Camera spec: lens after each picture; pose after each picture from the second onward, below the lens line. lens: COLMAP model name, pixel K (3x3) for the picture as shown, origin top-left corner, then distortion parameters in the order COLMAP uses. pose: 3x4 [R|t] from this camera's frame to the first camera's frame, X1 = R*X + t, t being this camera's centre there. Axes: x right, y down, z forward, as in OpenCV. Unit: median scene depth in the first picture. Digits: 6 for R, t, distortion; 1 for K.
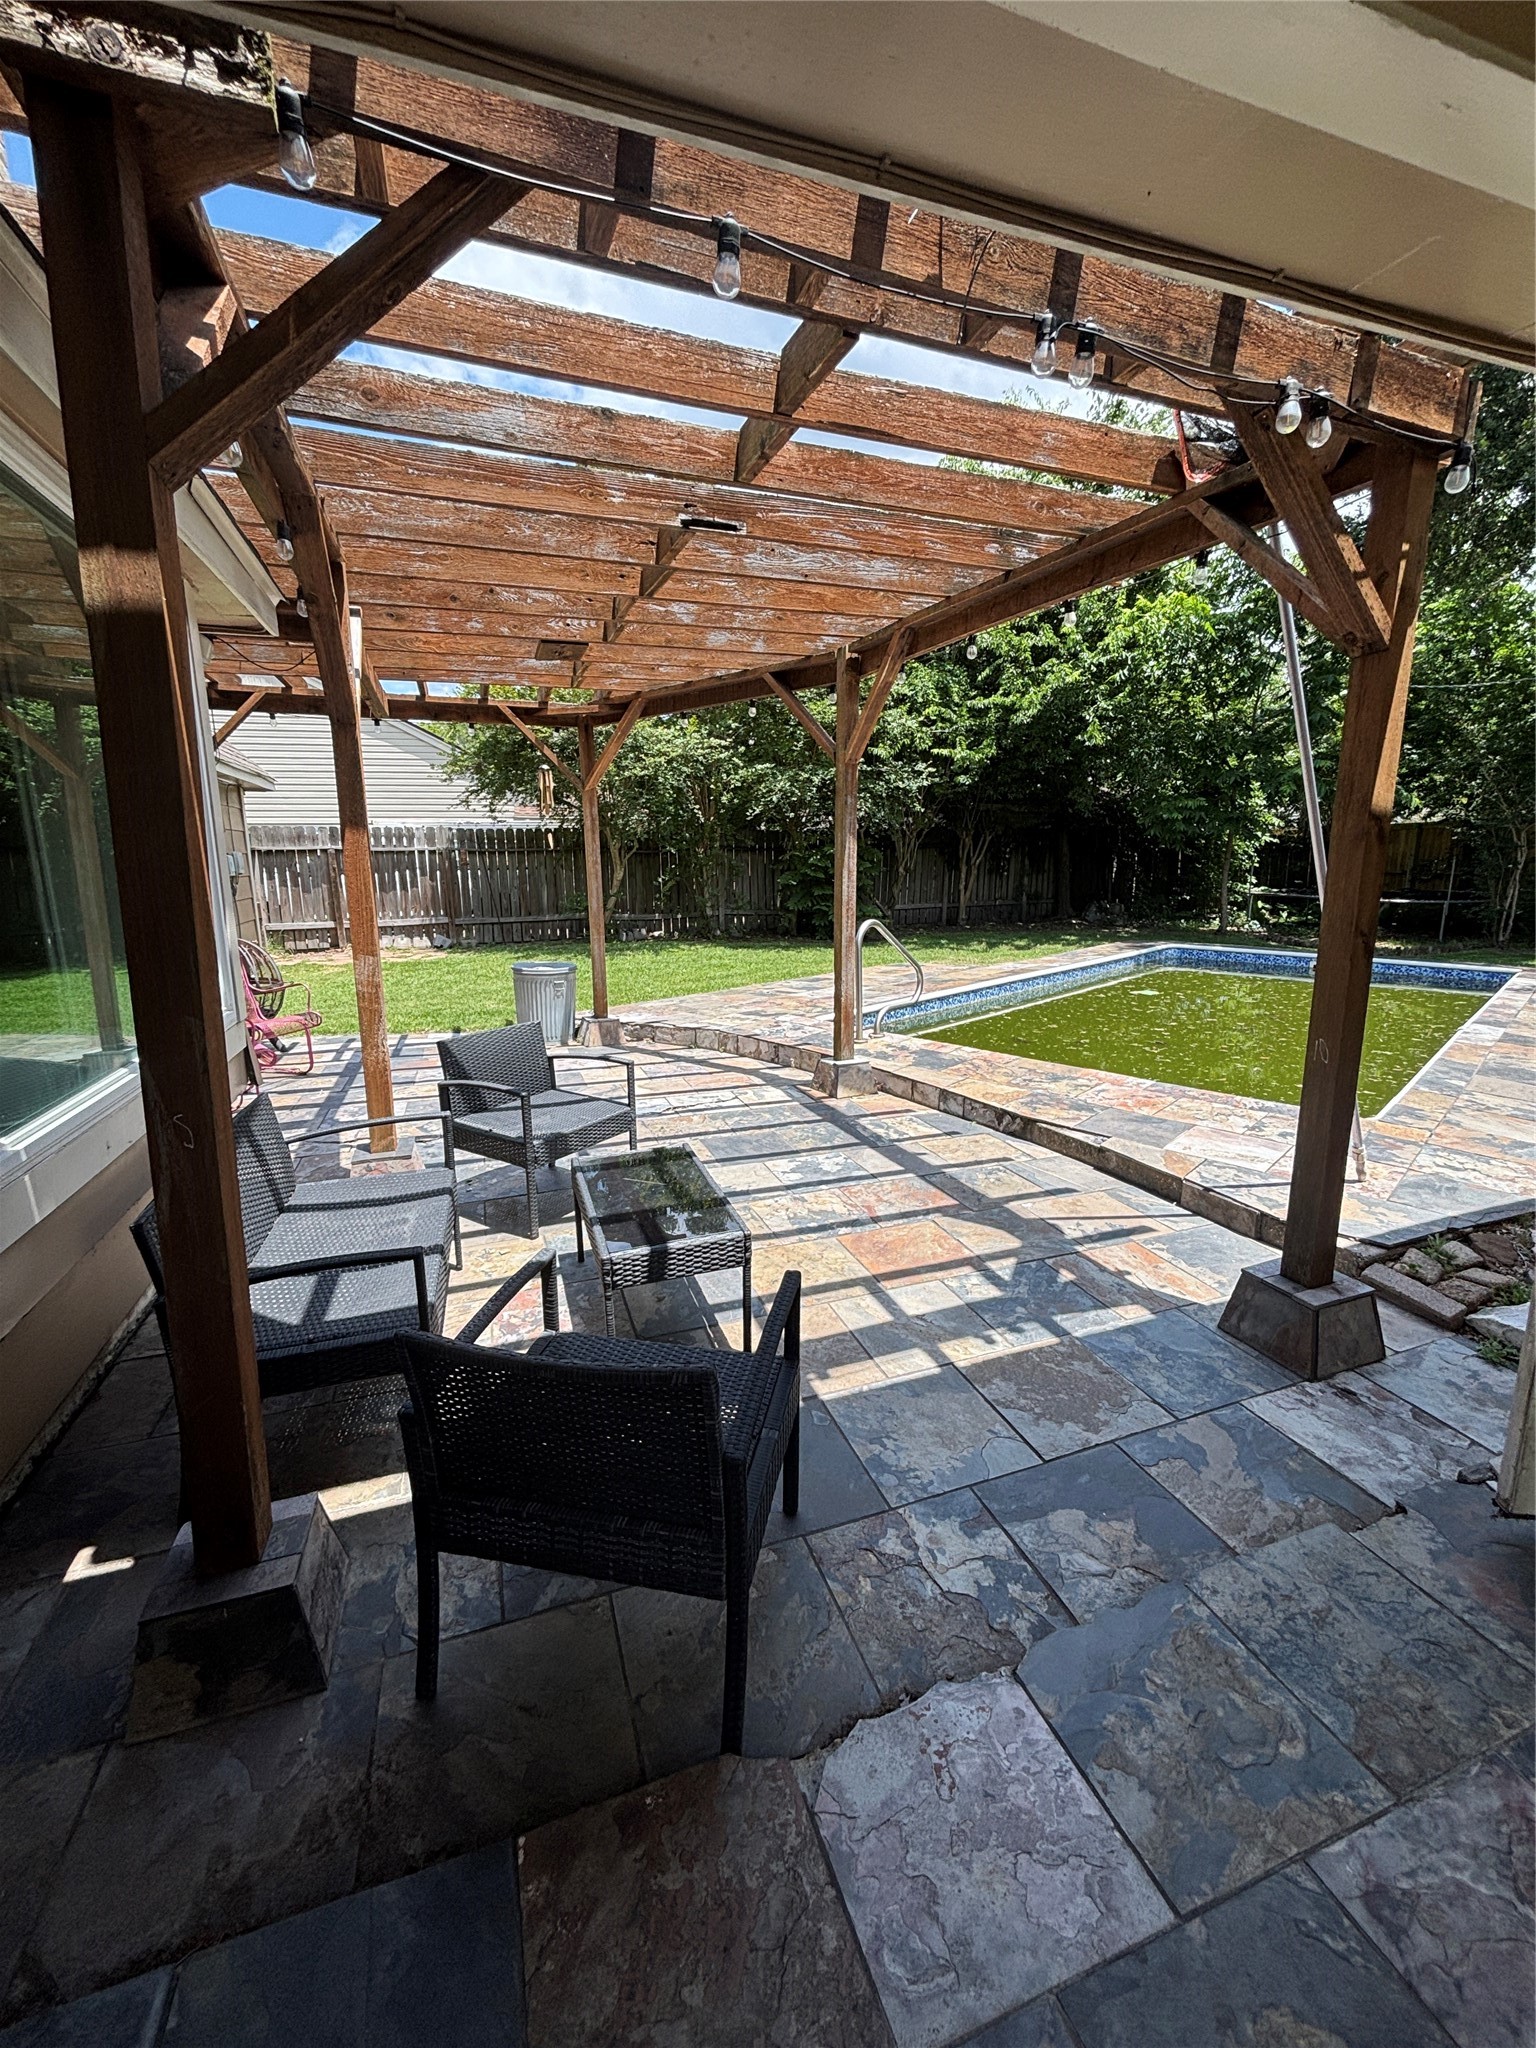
lens RADIAL K [[828.2, 0, 761.8], [0, 828.2, 1025.3], [0, 0, 1]] dist [-0.008270, 0.002591]
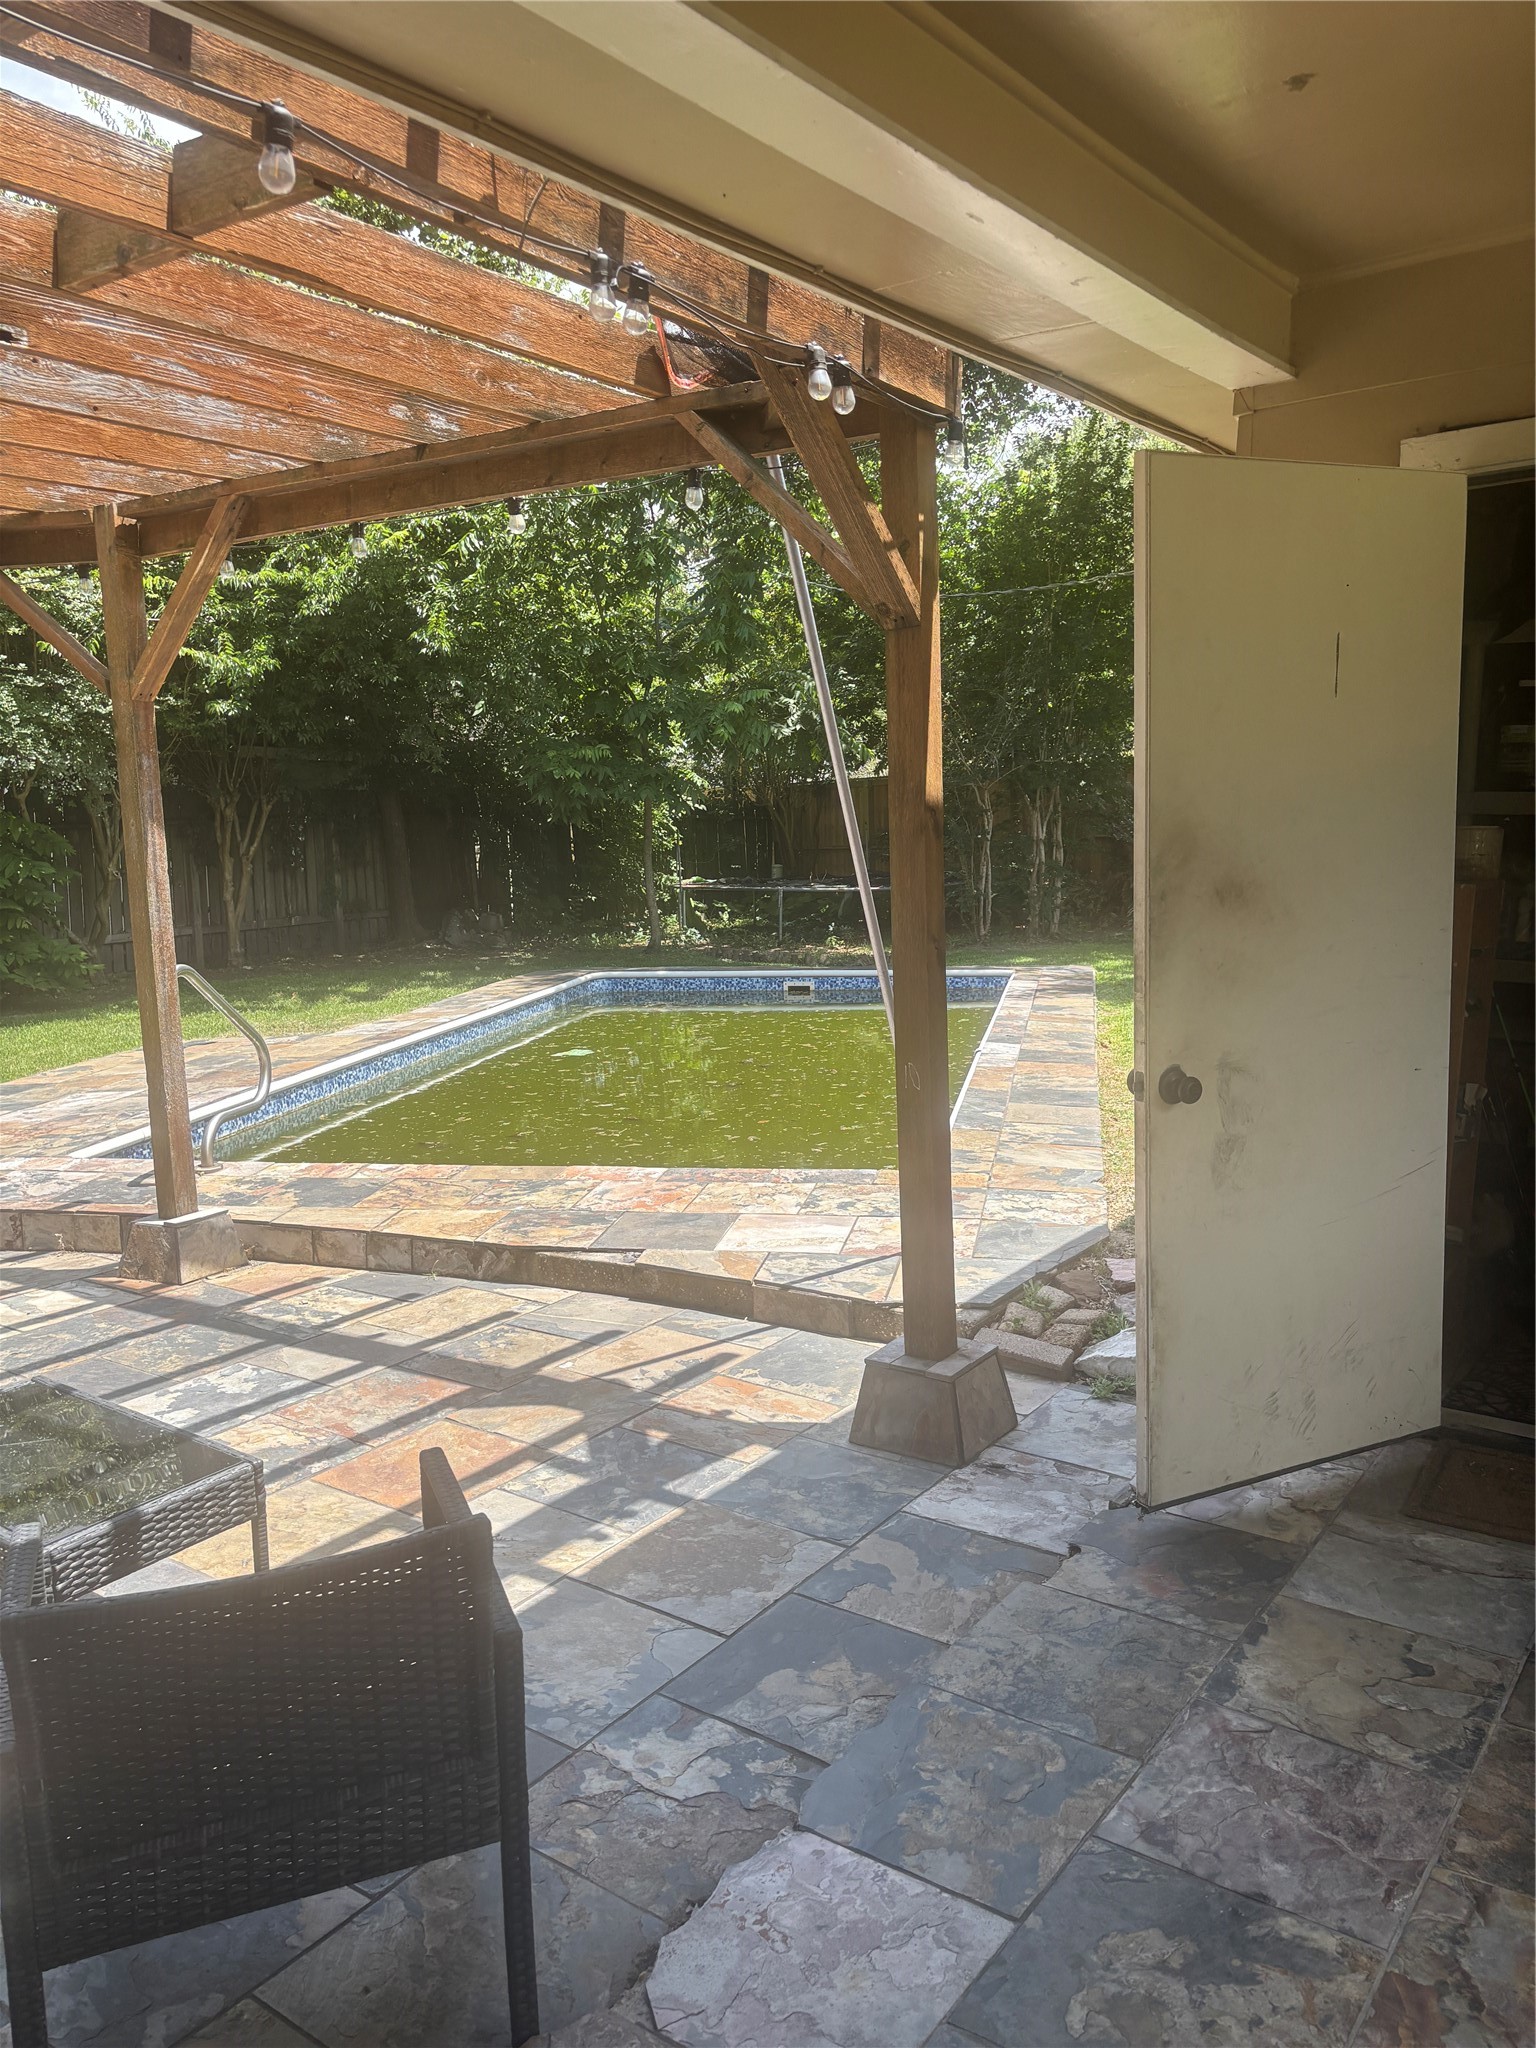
lens RADIAL K [[1556.5, 0, 772.8], [0, 1556.5, 1038.0], [0, 0, 1]] dist [0.004065, 0.000160]
pose [[0.819774, -0.100615, 0.563779, -0.251550], [0.140910, 0.989618, -0.028281, 0.014184], [-0.555081, 0.102626, 0.825441, -0.182455]]
